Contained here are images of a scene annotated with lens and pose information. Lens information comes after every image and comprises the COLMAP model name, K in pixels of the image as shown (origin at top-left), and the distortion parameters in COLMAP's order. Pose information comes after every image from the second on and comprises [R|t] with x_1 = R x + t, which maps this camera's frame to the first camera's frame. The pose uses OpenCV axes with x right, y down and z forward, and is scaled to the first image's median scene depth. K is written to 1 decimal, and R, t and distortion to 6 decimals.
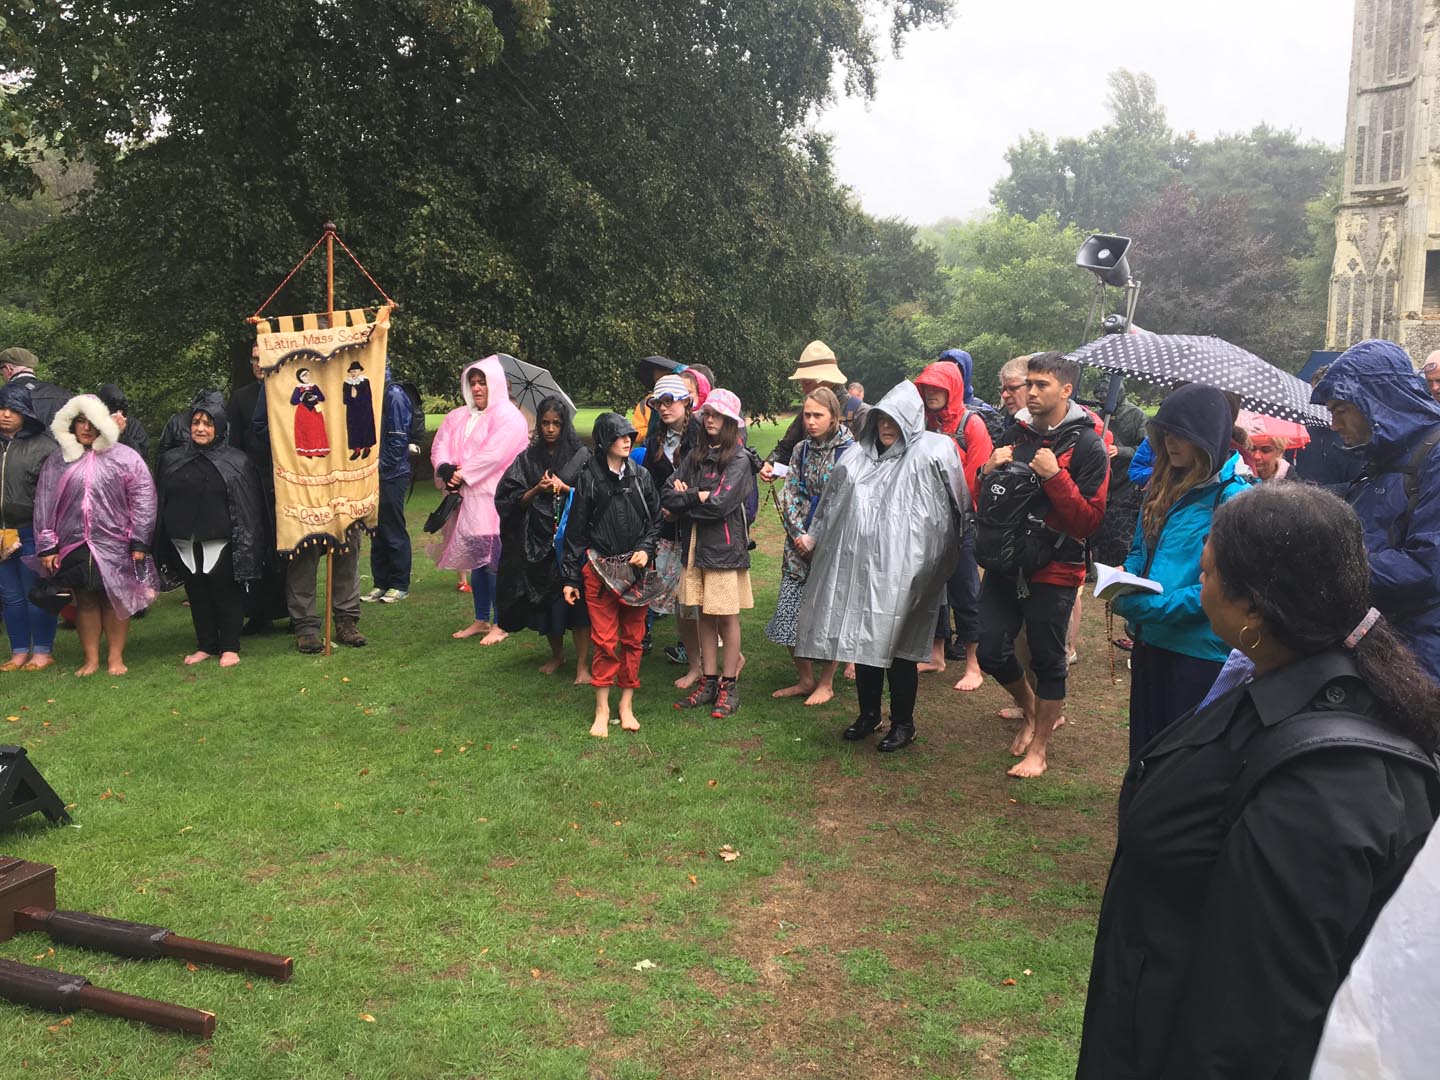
lens RADIAL K [[1207.0, 0, 718.2], [0, 1207.0, 553.7], [0, 0, 1]] dist [0.040649, -0.050311]
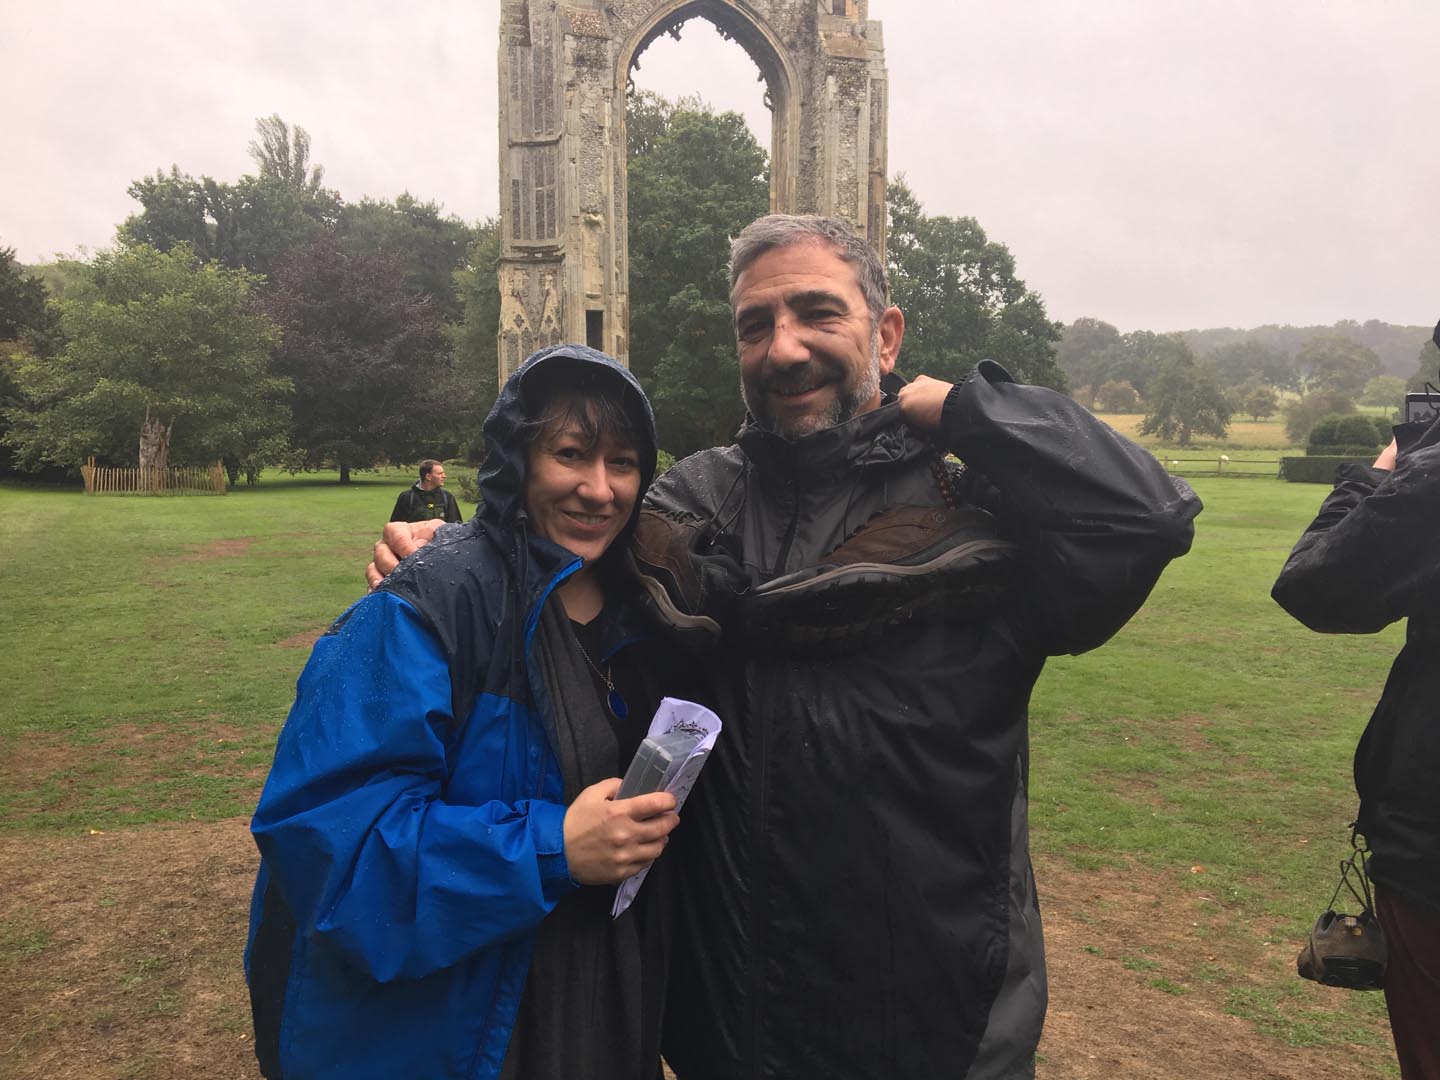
lens RADIAL K [[1210.6, 0, 720.0], [0, 1210.6, 540.0], [0, 0, 1]] dist [0.112409, -0.223658]
pose [[0.790373, -0.044331, 0.611020, 0.033009], [0.084645, 0.995715, -0.037249, -0.009793], [-0.606750, 0.081160, 0.790738, 0.103186]]
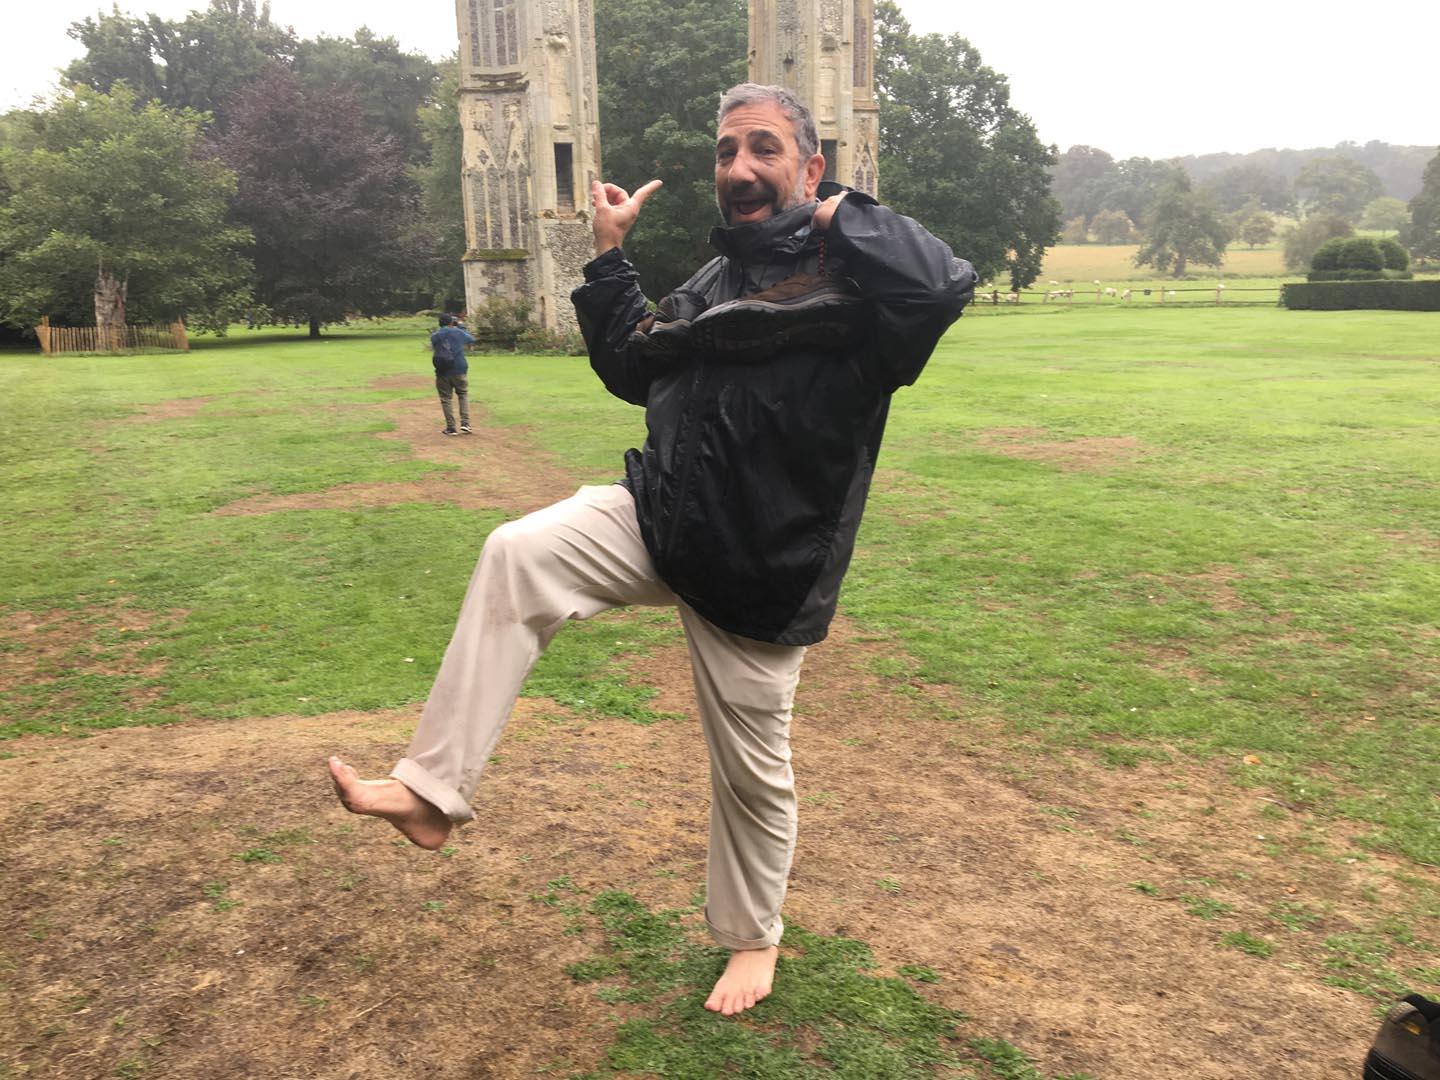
lens RADIAL K [[1215.8, 0, 715.6], [0, 1215.8, 530.1], [0, 0, 1]] dist [0.079230, -0.120577]
pose [[0.785382, -0.136882, 0.603688, 0.046134], [0.111882, 0.990572, 0.079050, -0.009997], [-0.608817, 0.005458, 0.793292, 0.116450]]
